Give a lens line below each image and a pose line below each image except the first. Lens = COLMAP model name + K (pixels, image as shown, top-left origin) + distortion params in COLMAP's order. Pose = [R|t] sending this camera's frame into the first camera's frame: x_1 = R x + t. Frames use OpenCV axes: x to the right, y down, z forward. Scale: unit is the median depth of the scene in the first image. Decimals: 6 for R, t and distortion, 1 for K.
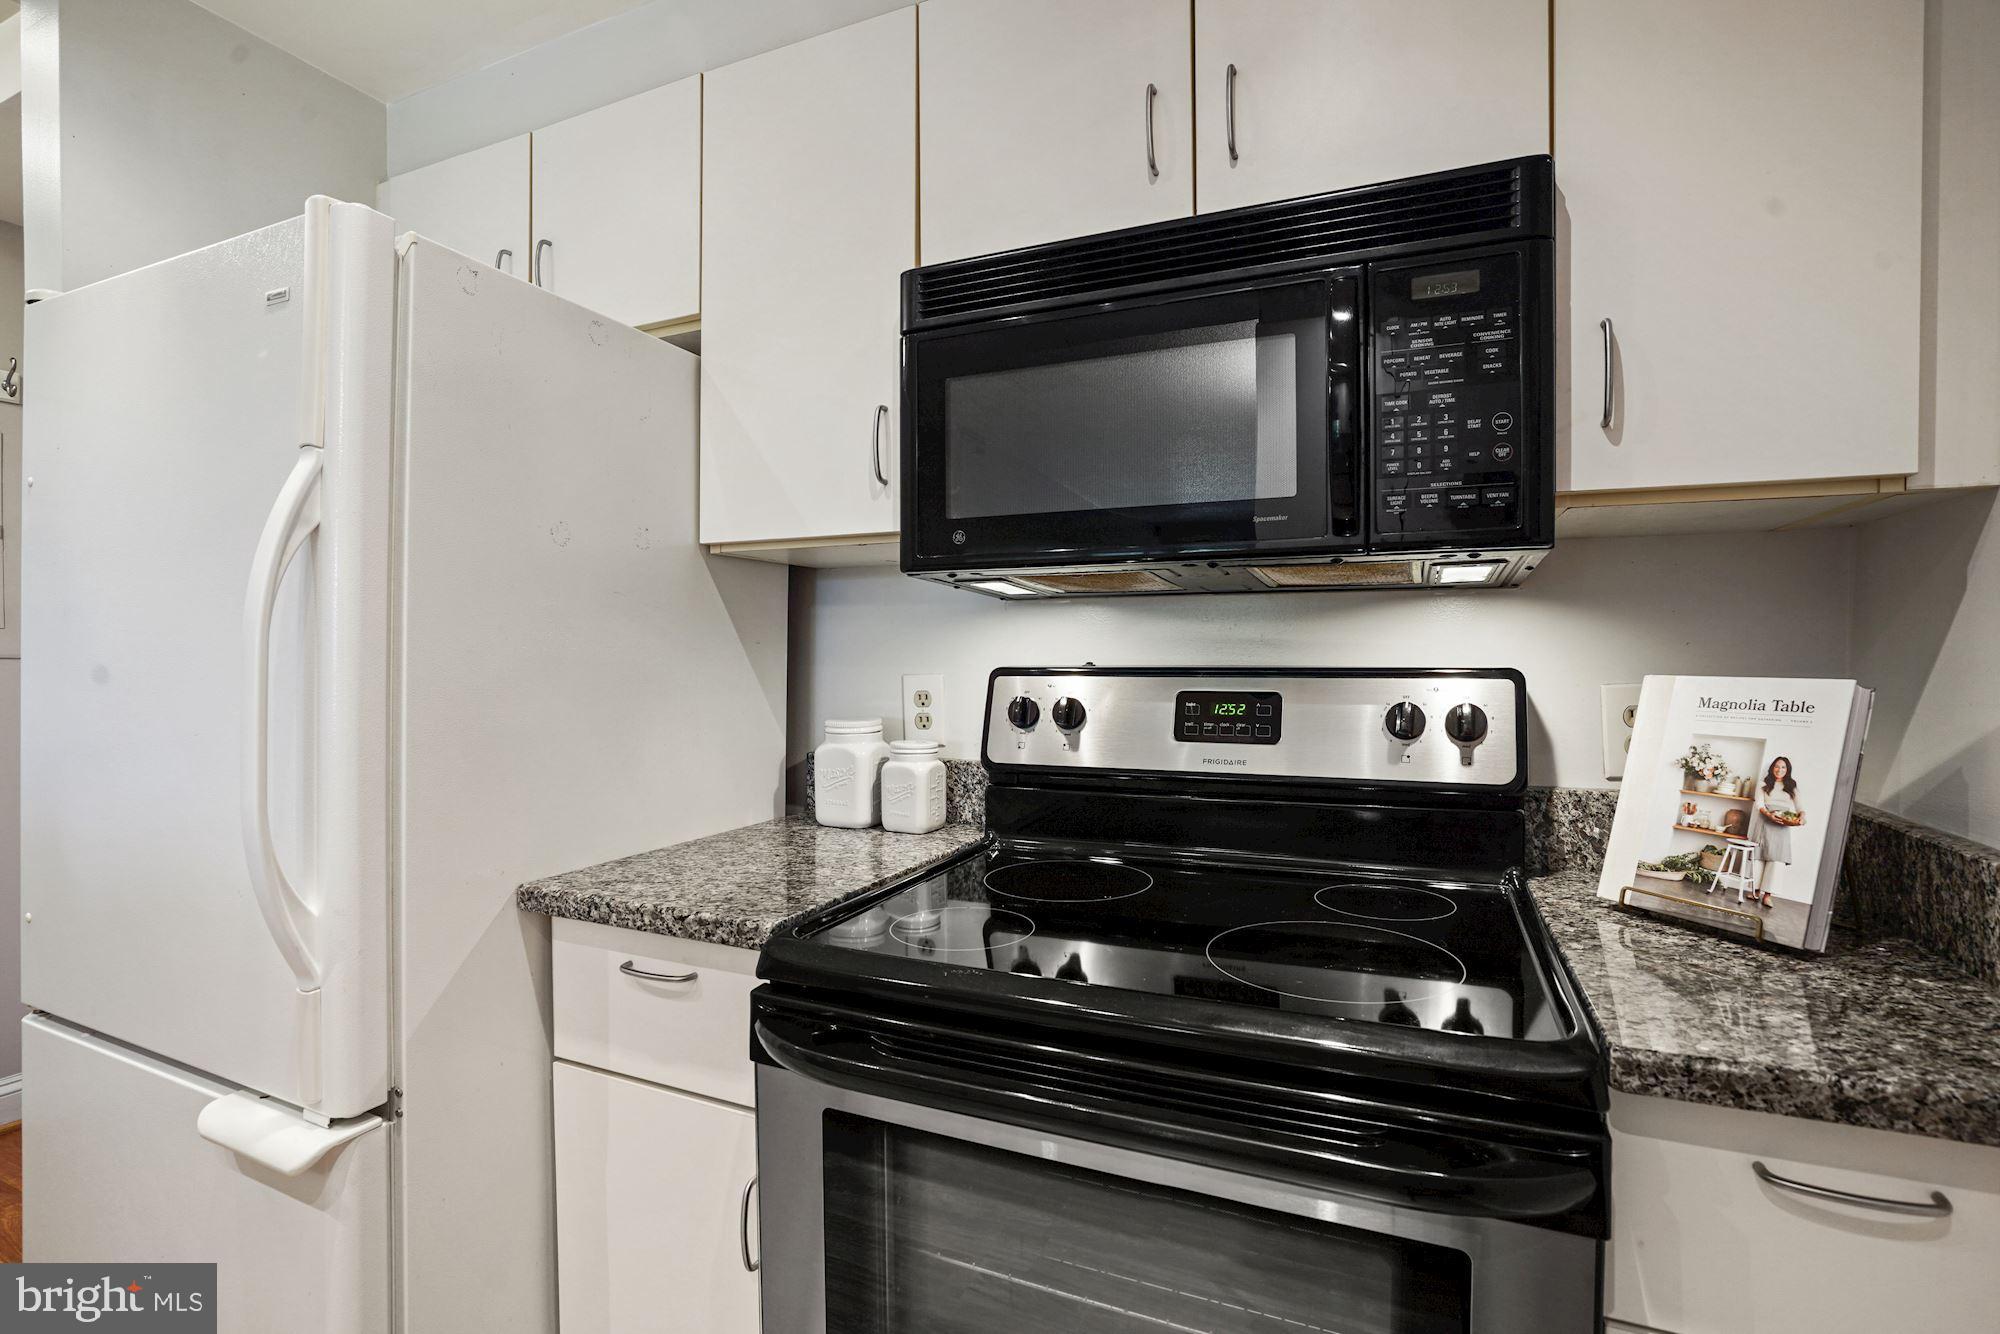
lens RADIAL K [[929.5, 0, 1000.0], [0, 929.5, 667.0], [0, 0, 1]] dist [-0.051367, 0.022511]
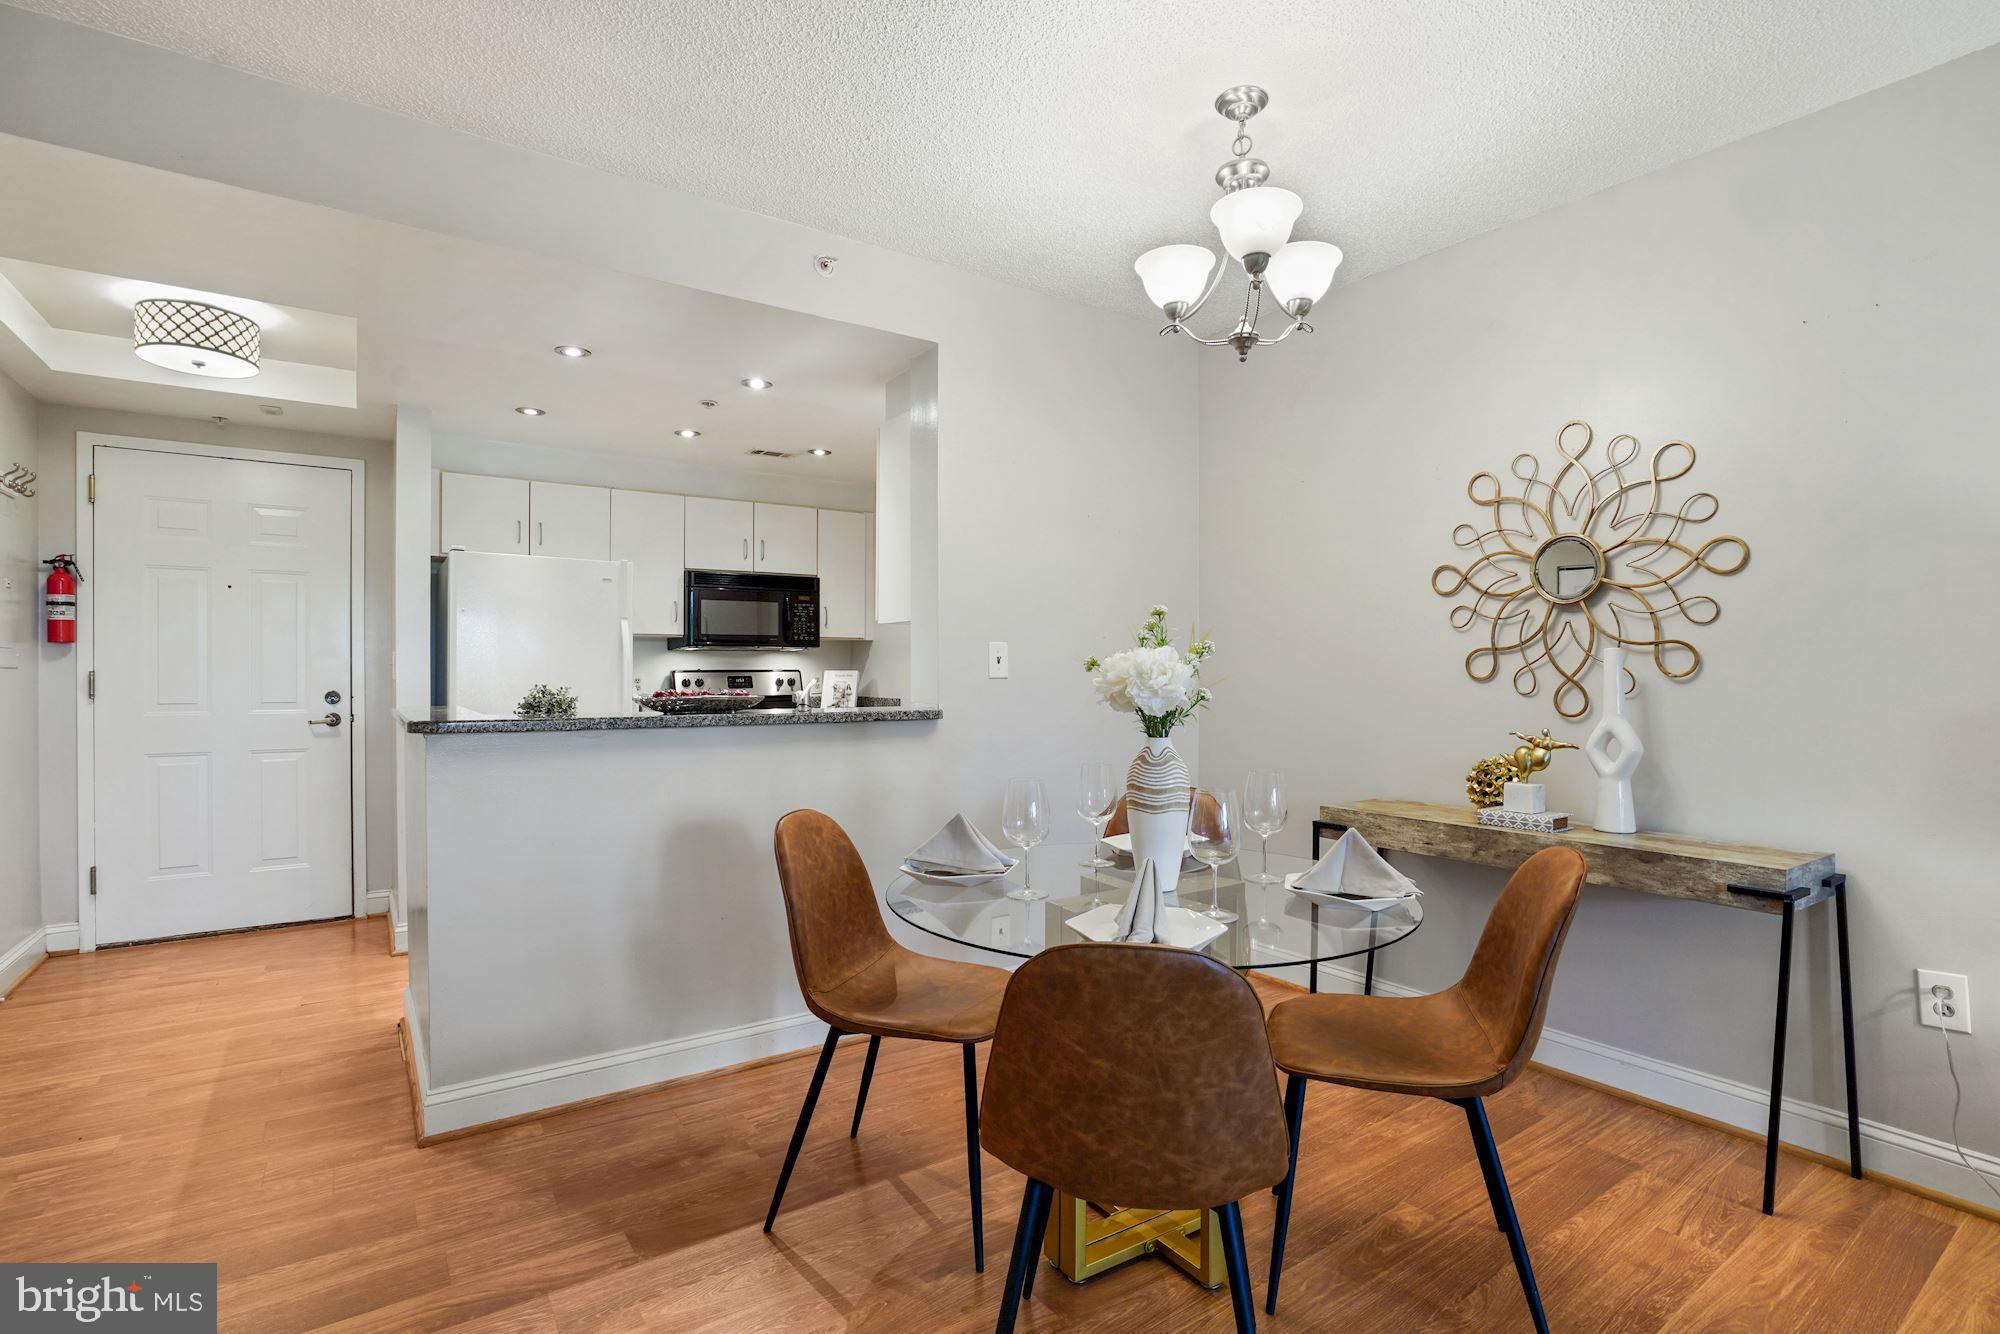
lens RADIAL K [[943.8, 0, 1000.0], [0, 943.8, 667.0], [0, 0, 1]] dist [-0.051919, 0.023449]
pose [[0.528225, -0.002425, 0.849101, -3.324437], [0.007265, 0.999972, -0.001663, 0.004191], [-0.849073, 0.007047, 0.528228, -2.676824]]
